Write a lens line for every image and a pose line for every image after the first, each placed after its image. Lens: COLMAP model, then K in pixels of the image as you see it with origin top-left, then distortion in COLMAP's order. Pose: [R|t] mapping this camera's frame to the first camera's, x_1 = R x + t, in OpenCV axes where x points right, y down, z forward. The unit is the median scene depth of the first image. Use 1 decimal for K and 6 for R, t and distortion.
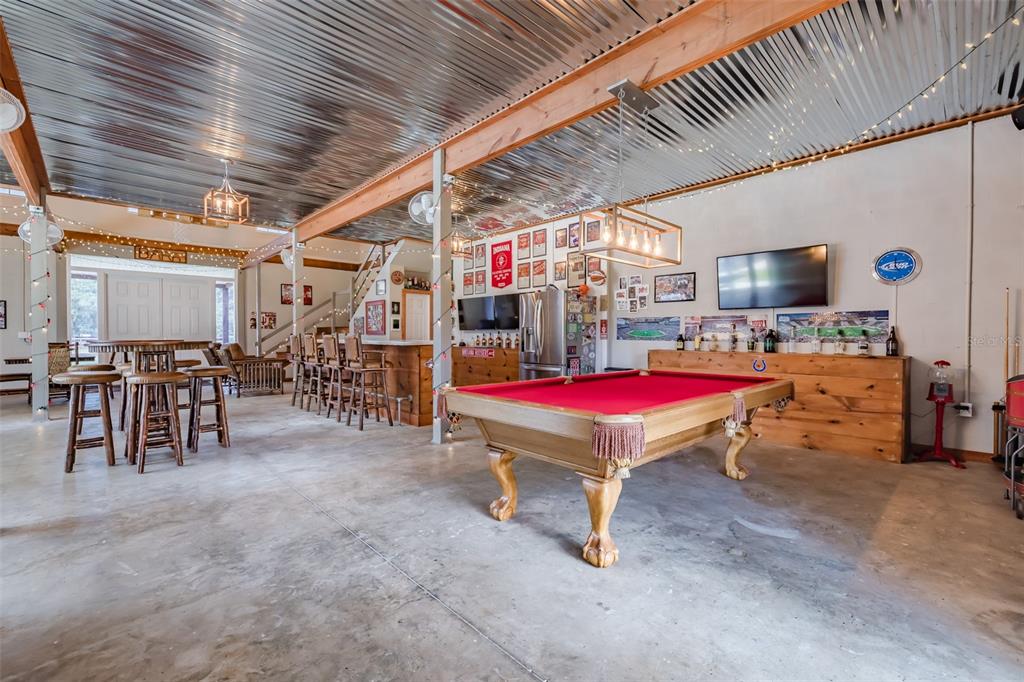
lens RADIAL K [[434.3, 0, 511.1], [0, 434.3, 341.4], [0, 0, 1]] dist [-0.002804, 0.000408]
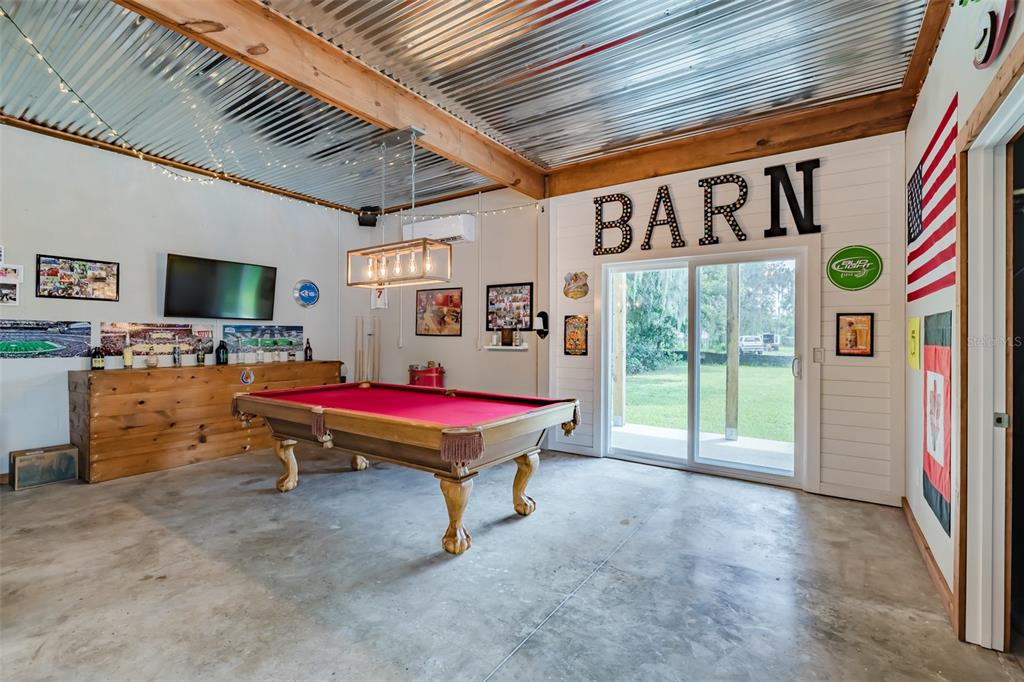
lens RADIAL K [[459.3, 0, 510.7], [0, 459.3, 335.7], [0, 0, 1]] dist [-0.016325, -0.000283]
pose [[-0.201987, -0.001815, 0.979386, -0.877518], [0.010588, 0.999936, 0.004037, -0.058395], [-0.979331, 0.011185, -0.201955, 0.926953]]
